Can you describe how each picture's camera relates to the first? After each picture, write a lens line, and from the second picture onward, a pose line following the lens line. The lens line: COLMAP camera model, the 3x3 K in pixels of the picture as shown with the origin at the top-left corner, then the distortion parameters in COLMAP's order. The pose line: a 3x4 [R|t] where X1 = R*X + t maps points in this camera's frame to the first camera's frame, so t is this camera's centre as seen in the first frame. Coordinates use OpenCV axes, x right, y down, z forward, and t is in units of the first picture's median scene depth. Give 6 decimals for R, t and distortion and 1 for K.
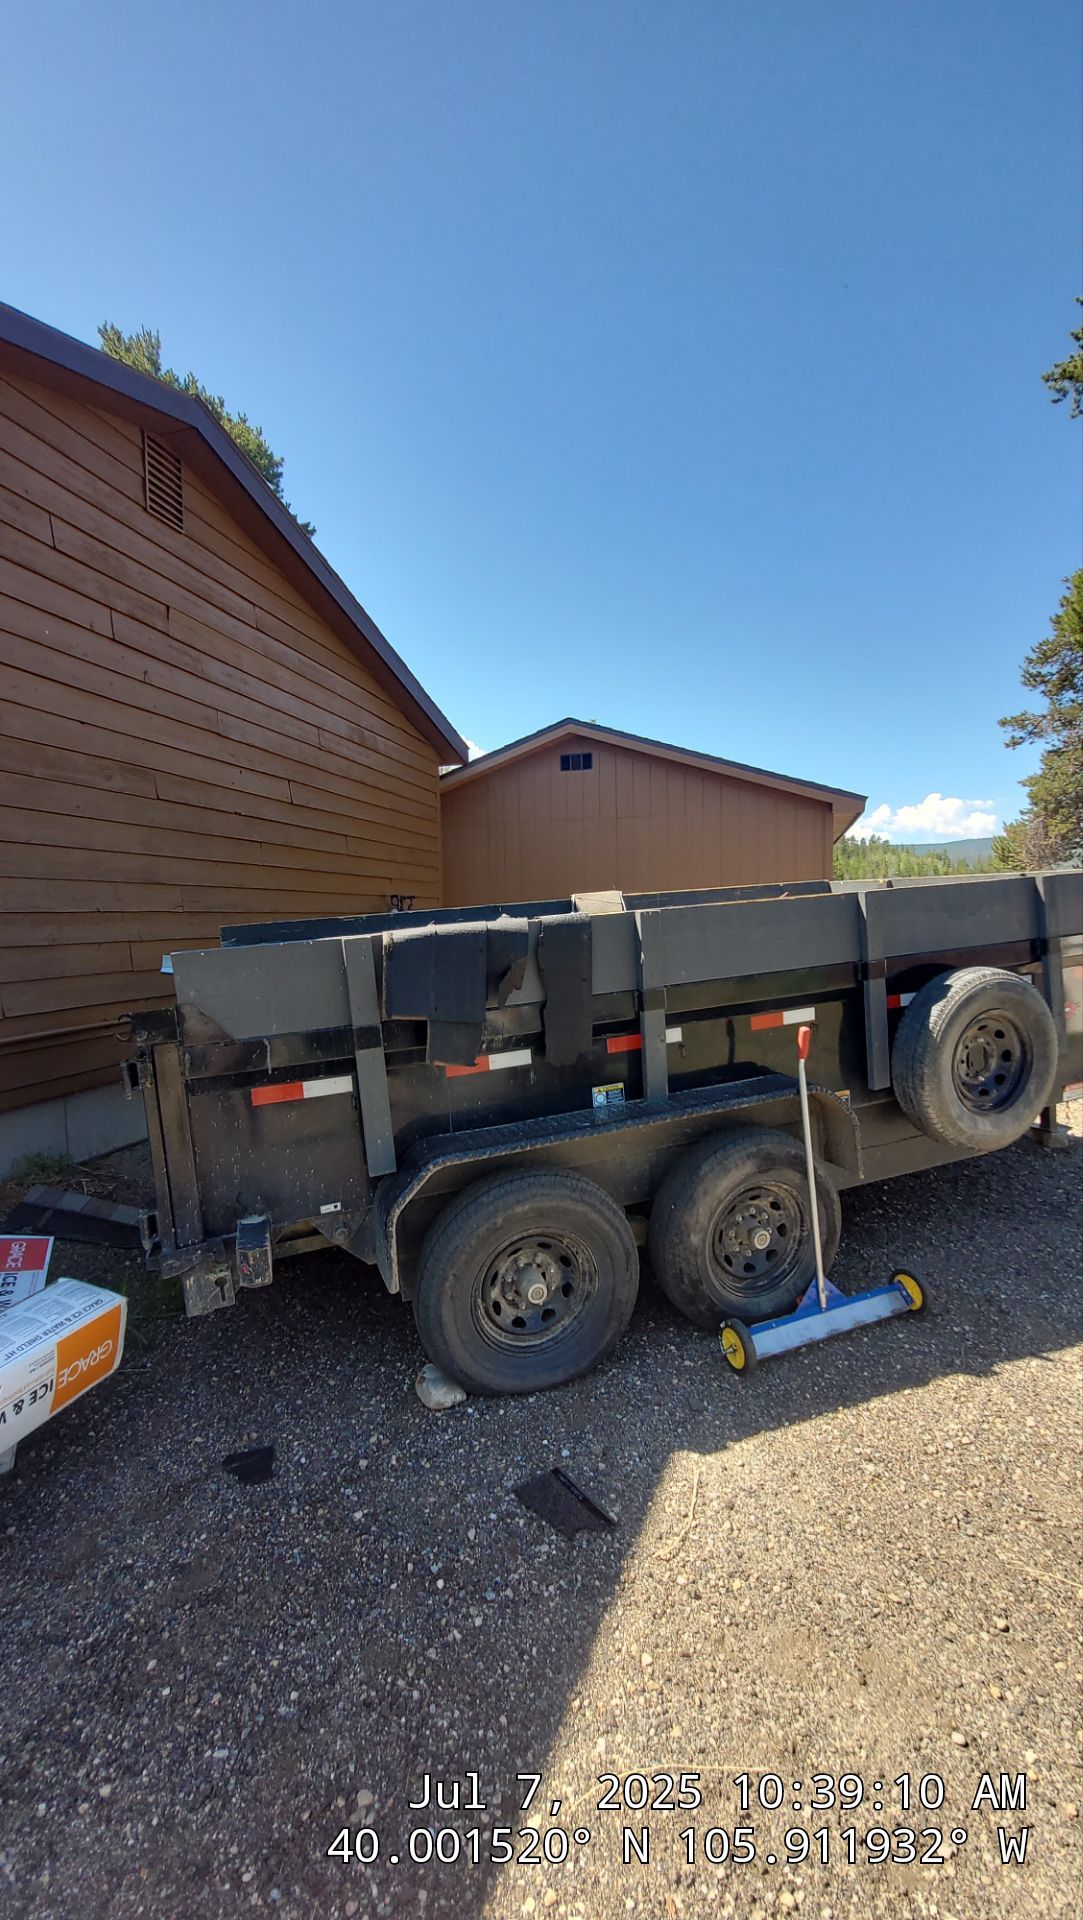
lens RADIAL K [[755.5, 0, 547.9], [0, 755.5, 955.7], [0, 0, 1]] dist [-0.006580, -0.009436]
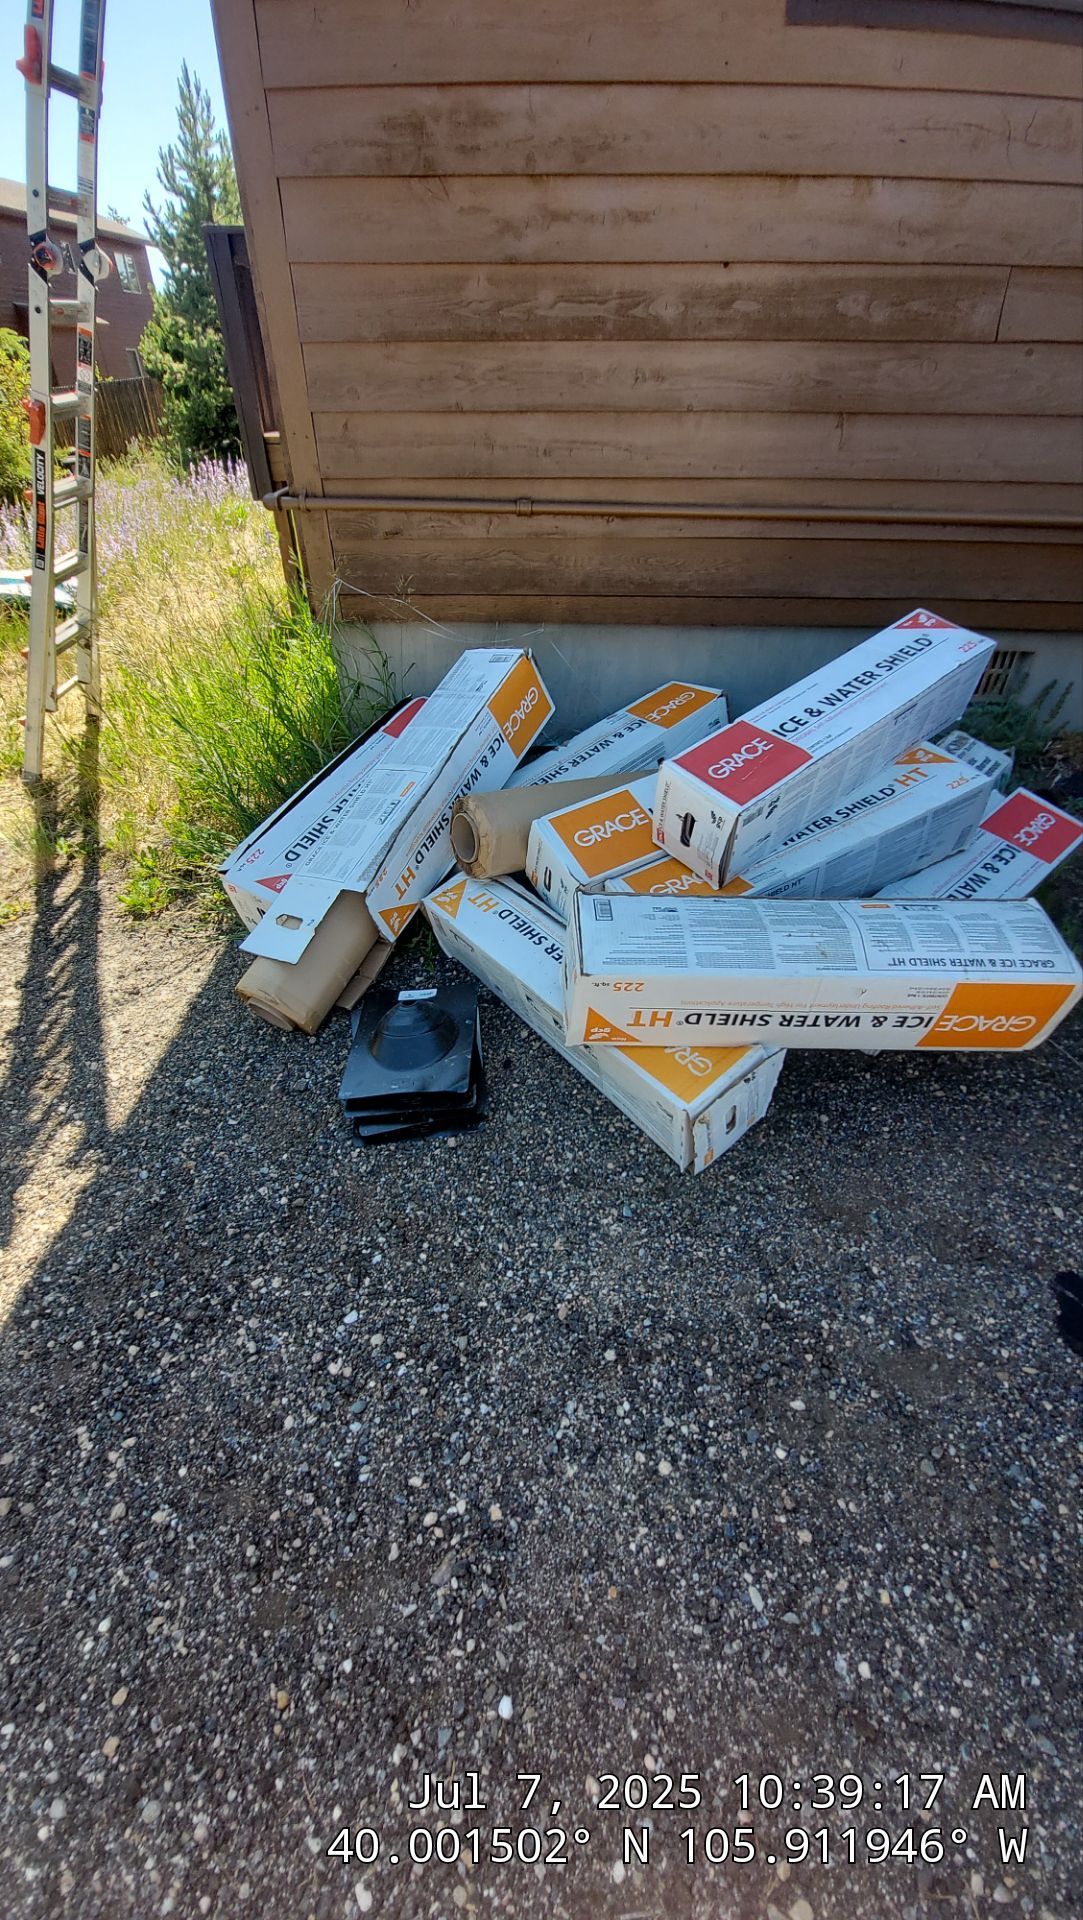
lens RADIAL K [[764.4, 0, 551.7], [0, 764.4, 951.4], [0, 0, 1]] dist [-0.002986, -0.009294]
pose [[0.223664, 0.602962, -0.765775, -0.183595], [-0.056064, 0.792337, 0.607502, 0.065516], [0.973053, -0.092944, 0.211022, 0.429645]]
